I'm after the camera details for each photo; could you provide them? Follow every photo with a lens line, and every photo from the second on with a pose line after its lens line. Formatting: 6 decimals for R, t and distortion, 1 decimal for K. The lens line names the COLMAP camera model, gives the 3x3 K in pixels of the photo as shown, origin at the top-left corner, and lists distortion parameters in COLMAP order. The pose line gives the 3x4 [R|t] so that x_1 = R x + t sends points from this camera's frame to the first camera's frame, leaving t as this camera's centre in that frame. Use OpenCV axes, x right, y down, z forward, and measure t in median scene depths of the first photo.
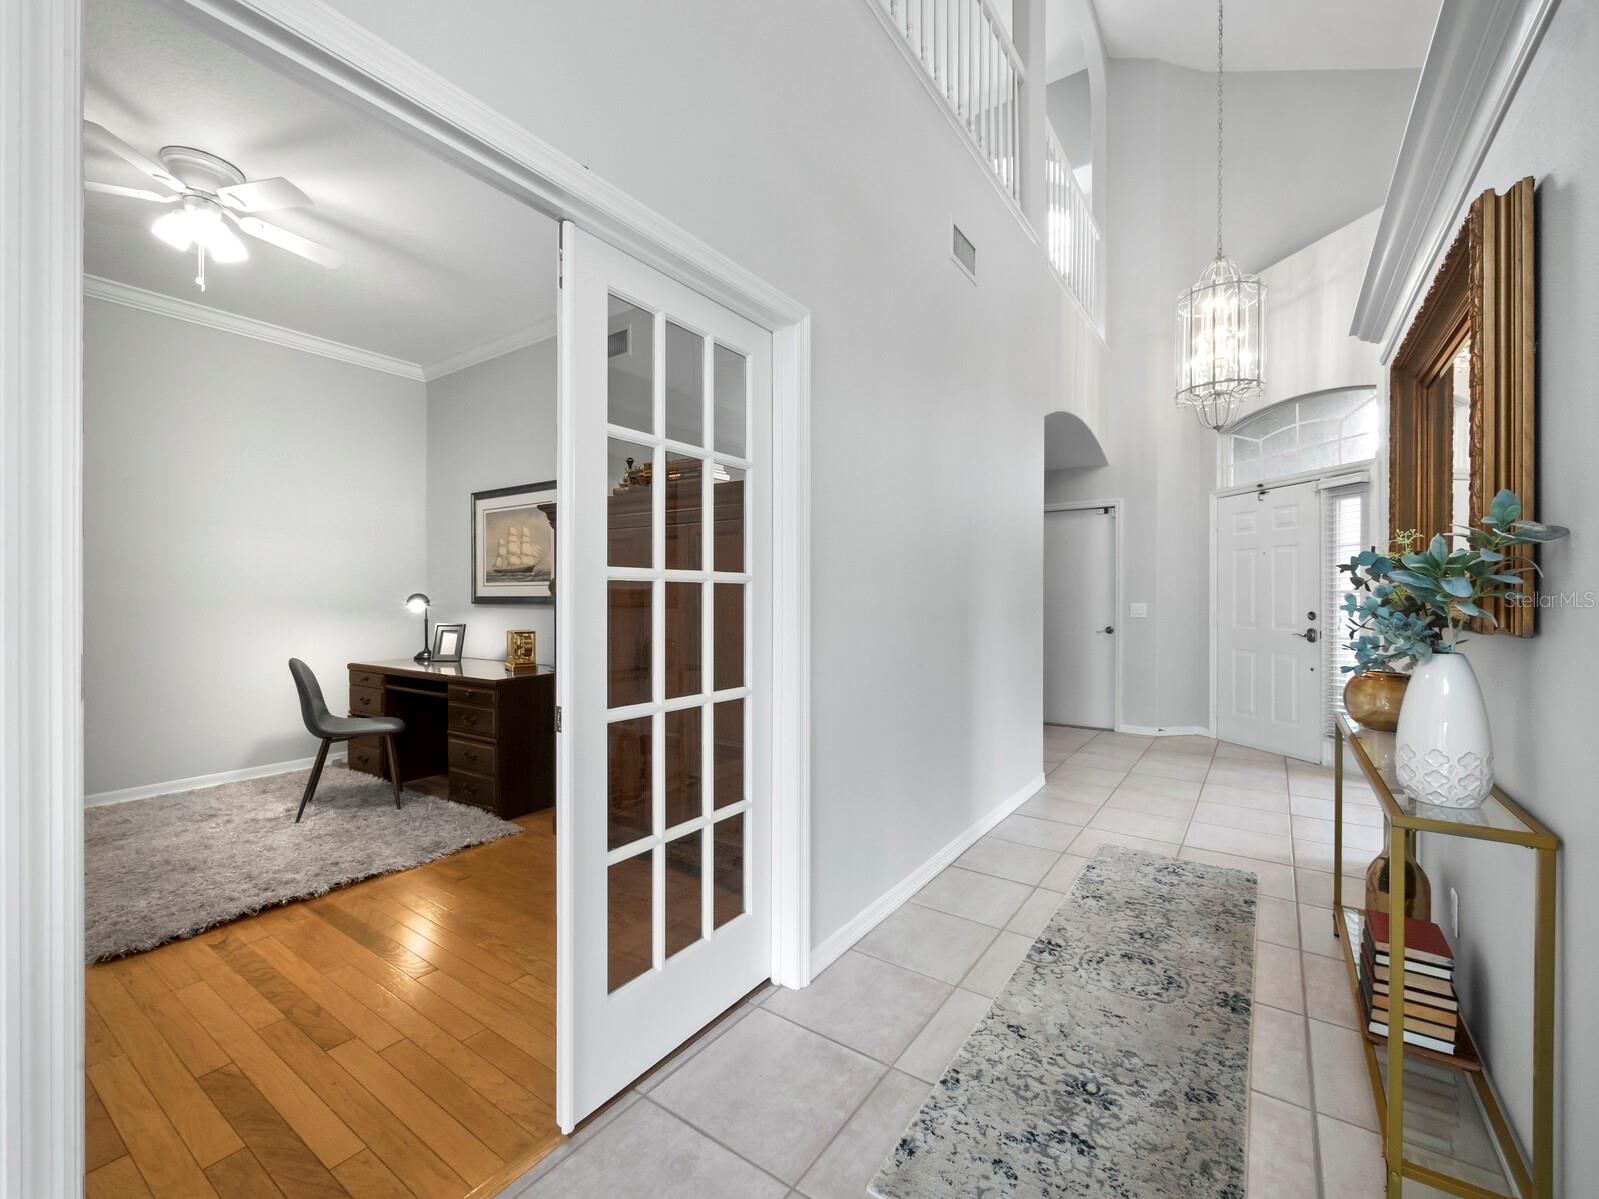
lens RADIAL K [[681.8, 0, 799.1], [0, 681.8, 597.5], [0, 0, 1]] dist [0.004220, 0.000752]
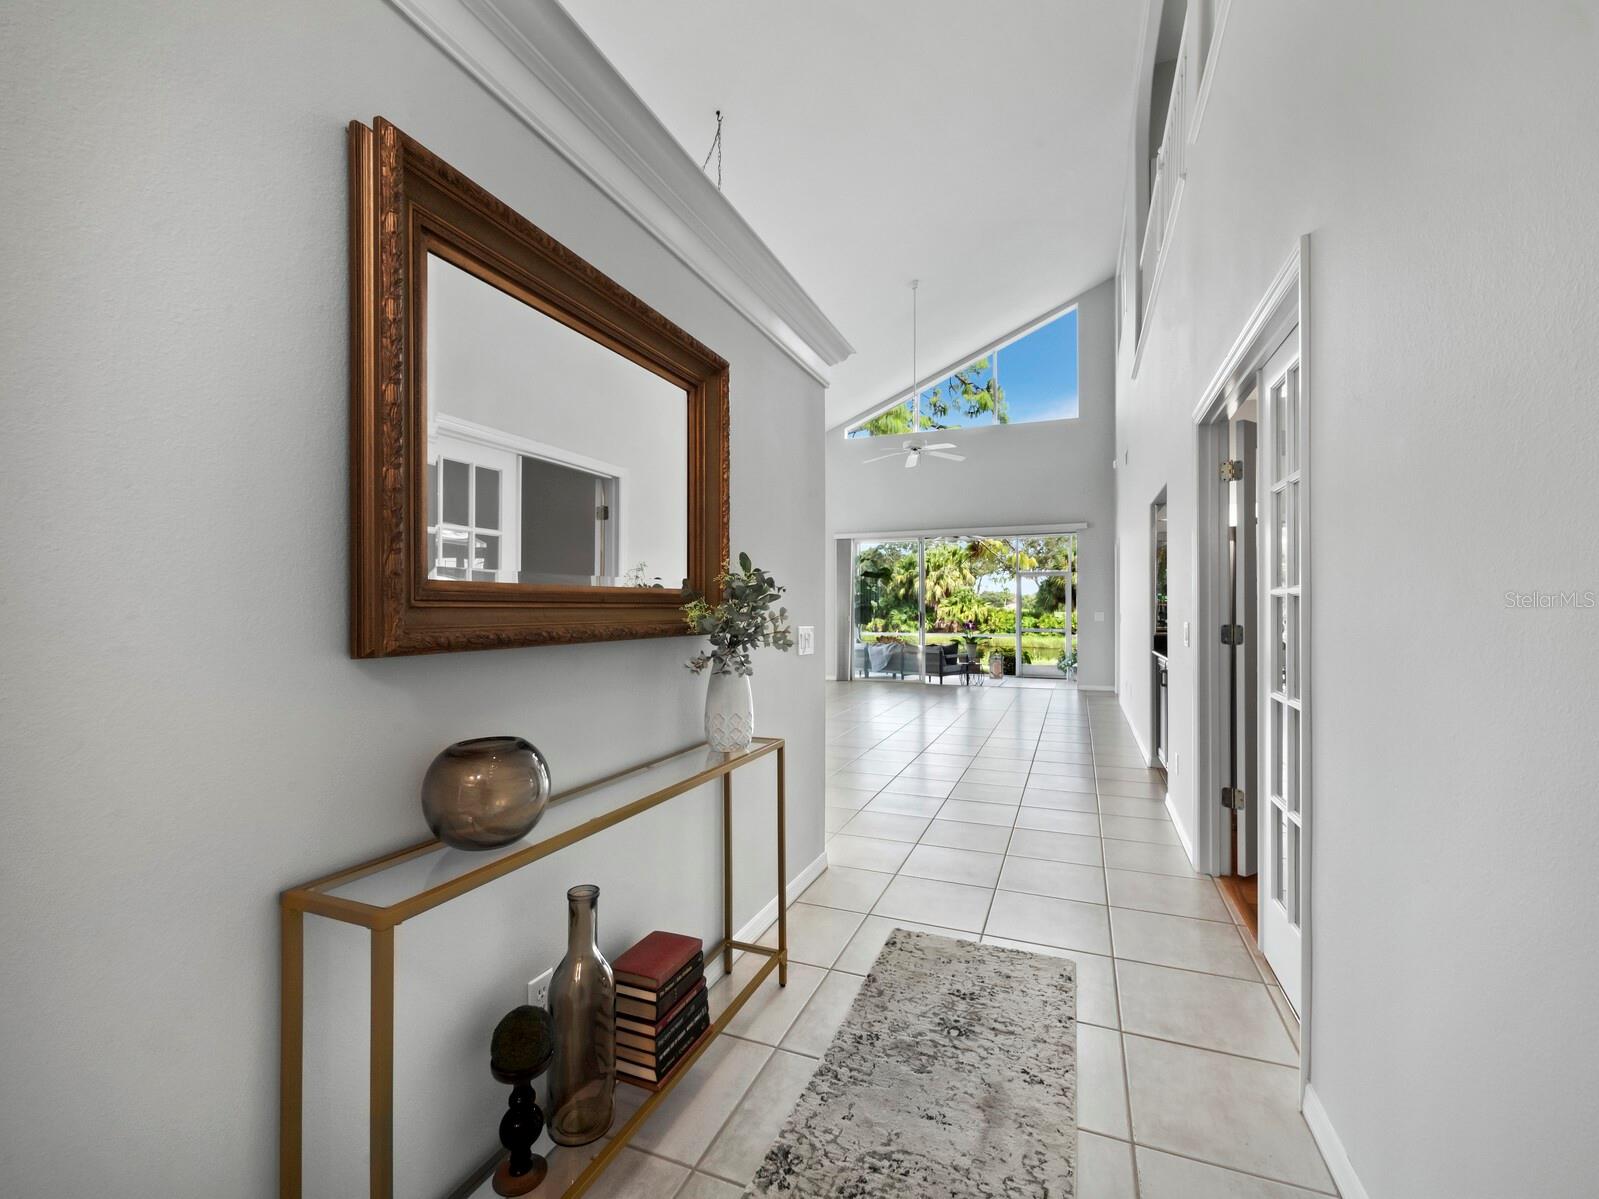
lens RADIAL K [[681.8, 0, 802.1], [0, 681.8, 604.9], [0, 0, 1]] dist [0.004220, 0.000752]
pose [[-0.976042, -0.002352, -0.217571, 0.918096], [-0.001786, 0.999994, -0.002795, -0.006532], [0.217576, -0.002340, -0.976041, 2.043050]]
